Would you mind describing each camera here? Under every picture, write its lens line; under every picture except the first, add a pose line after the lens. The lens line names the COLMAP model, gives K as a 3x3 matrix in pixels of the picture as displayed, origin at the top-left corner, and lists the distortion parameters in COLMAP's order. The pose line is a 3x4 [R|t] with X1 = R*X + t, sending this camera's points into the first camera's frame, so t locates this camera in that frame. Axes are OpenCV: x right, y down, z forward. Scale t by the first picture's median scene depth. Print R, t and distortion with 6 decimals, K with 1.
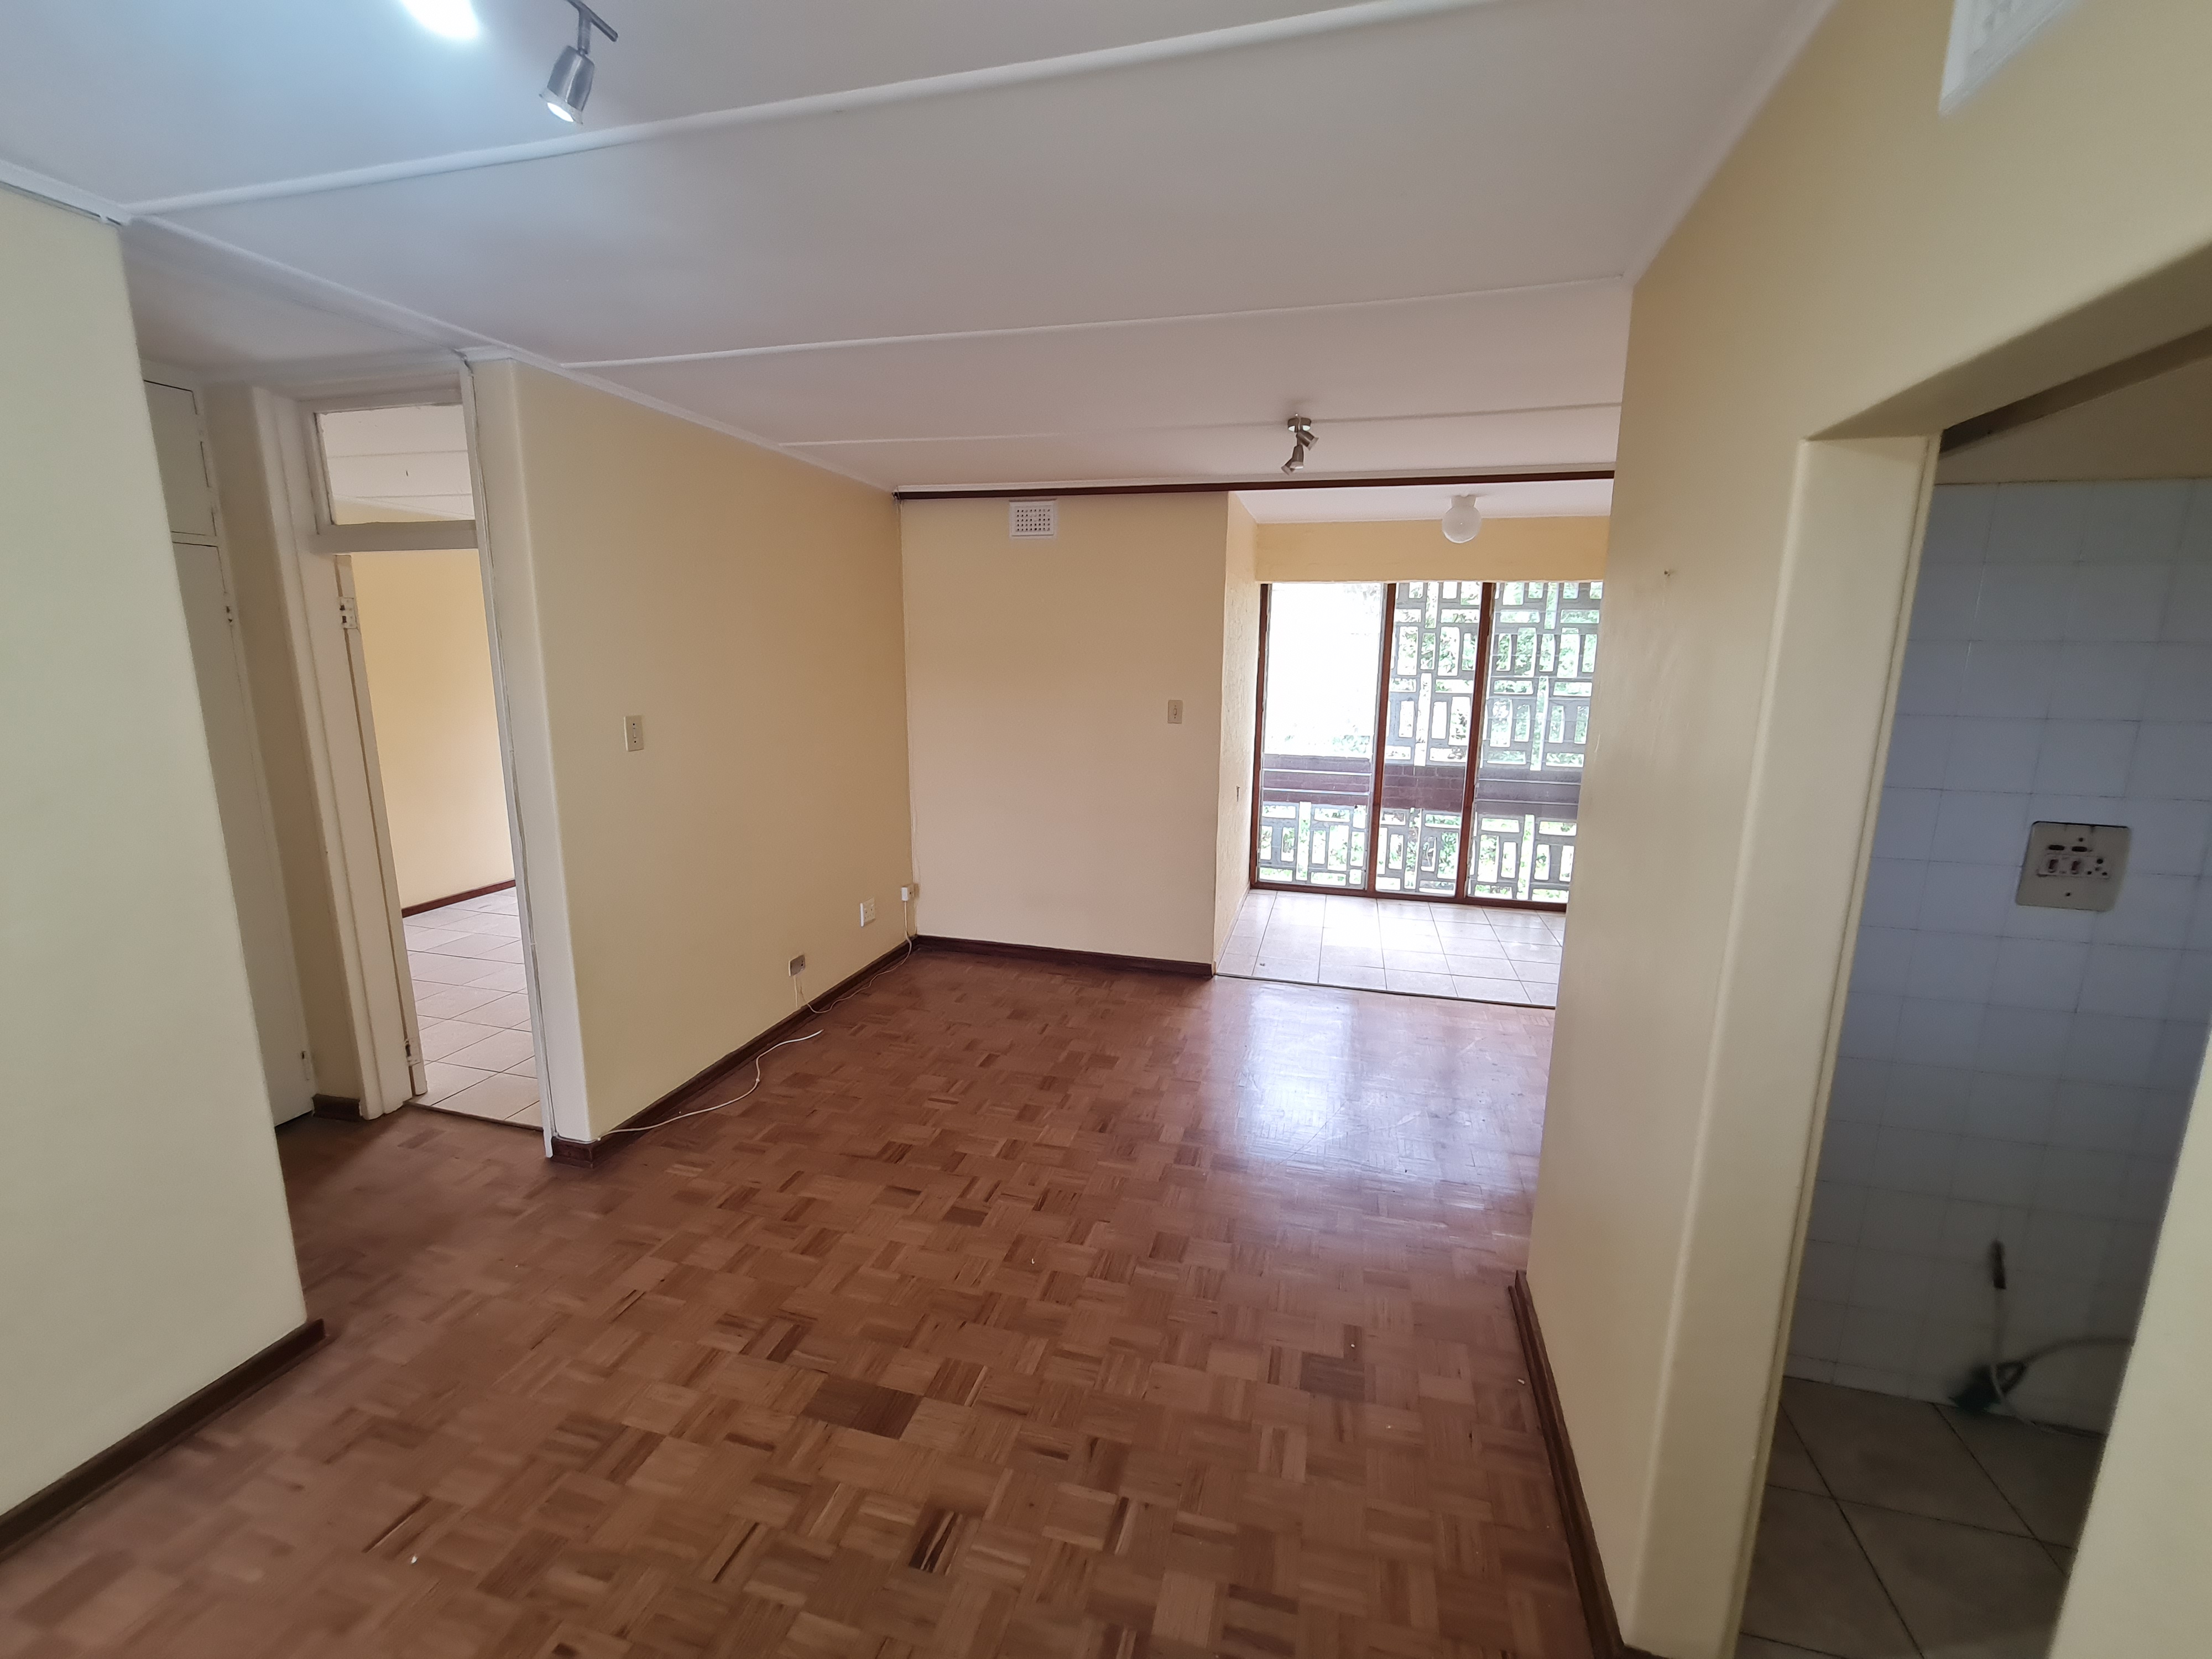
lens RADIAL K [[917.2, 0, 1106.0], [0, 917.2, 829.5], [0, 0, 1]] dist [-0.001056, -0.000337]
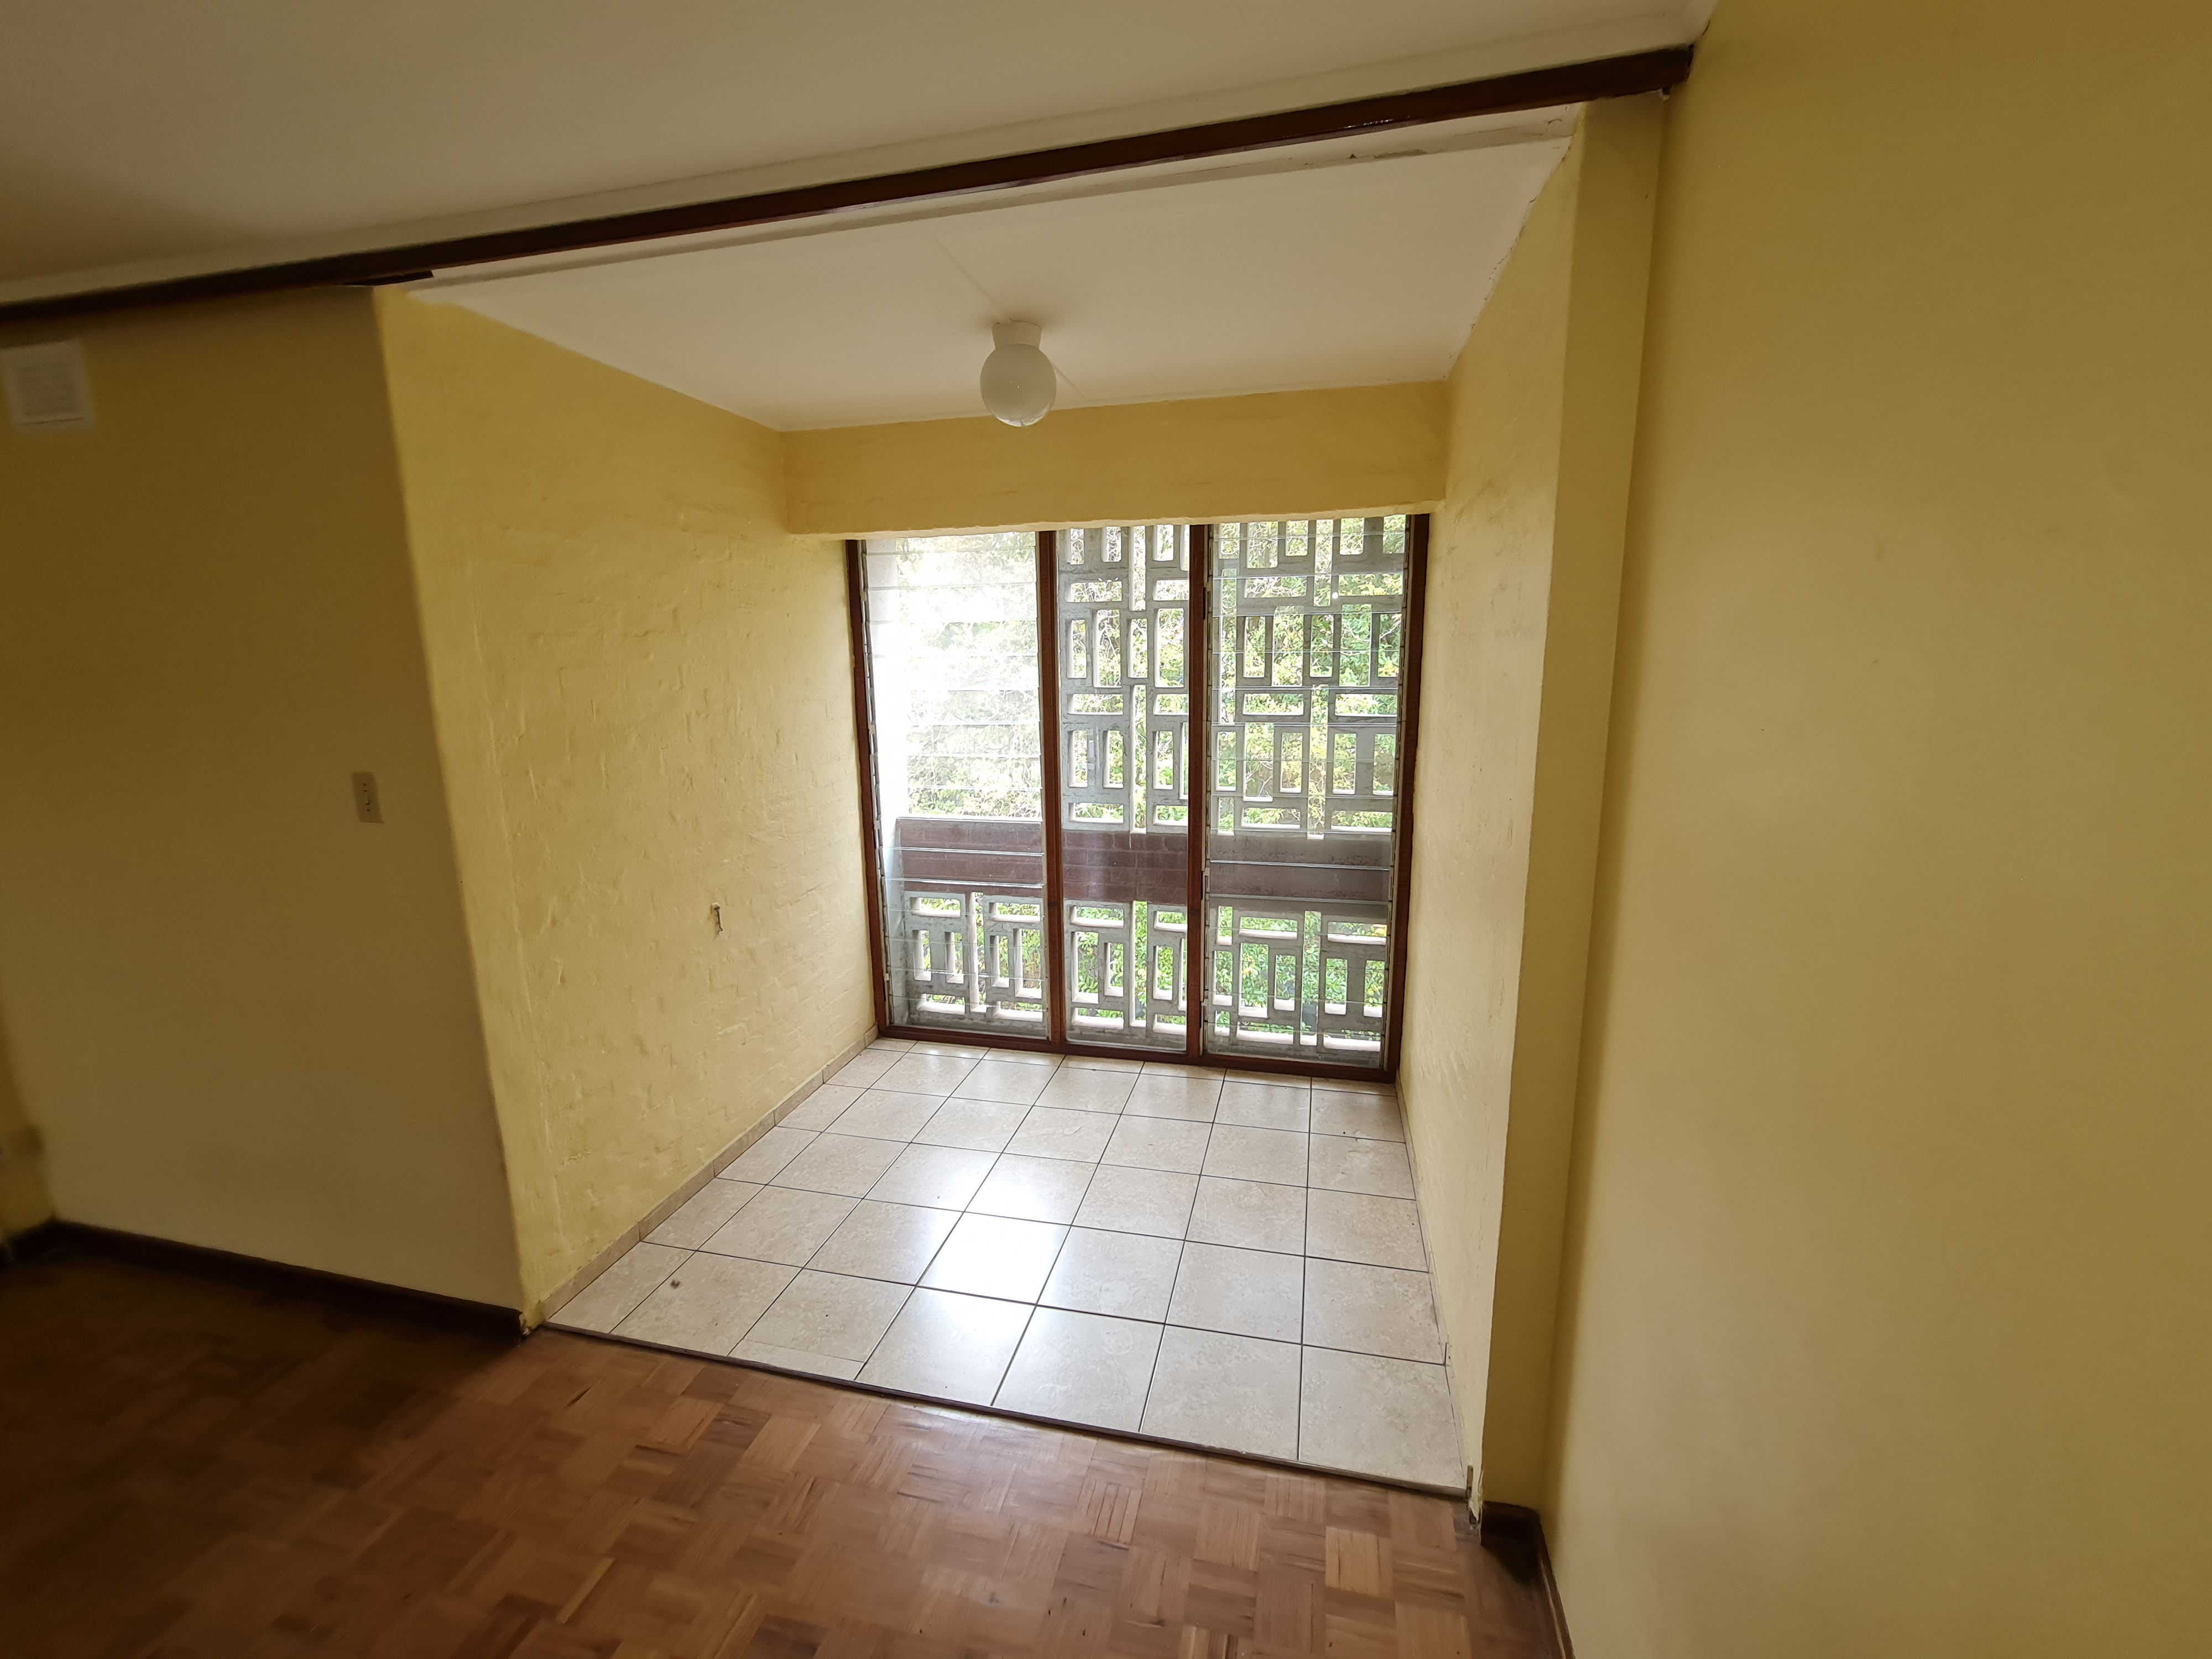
lens RADIAL K [[917.2, 0, 1106.0], [0, 917.2, 829.5], [0, 0, 1]] dist [-0.001056, -0.000337]
pose [[0.999224, -0.022531, 0.032313, 0.311235], [0.023083, 0.999592, -0.016796, -0.064550], [-0.031921, 0.017528, 0.999337, 0.398464]]
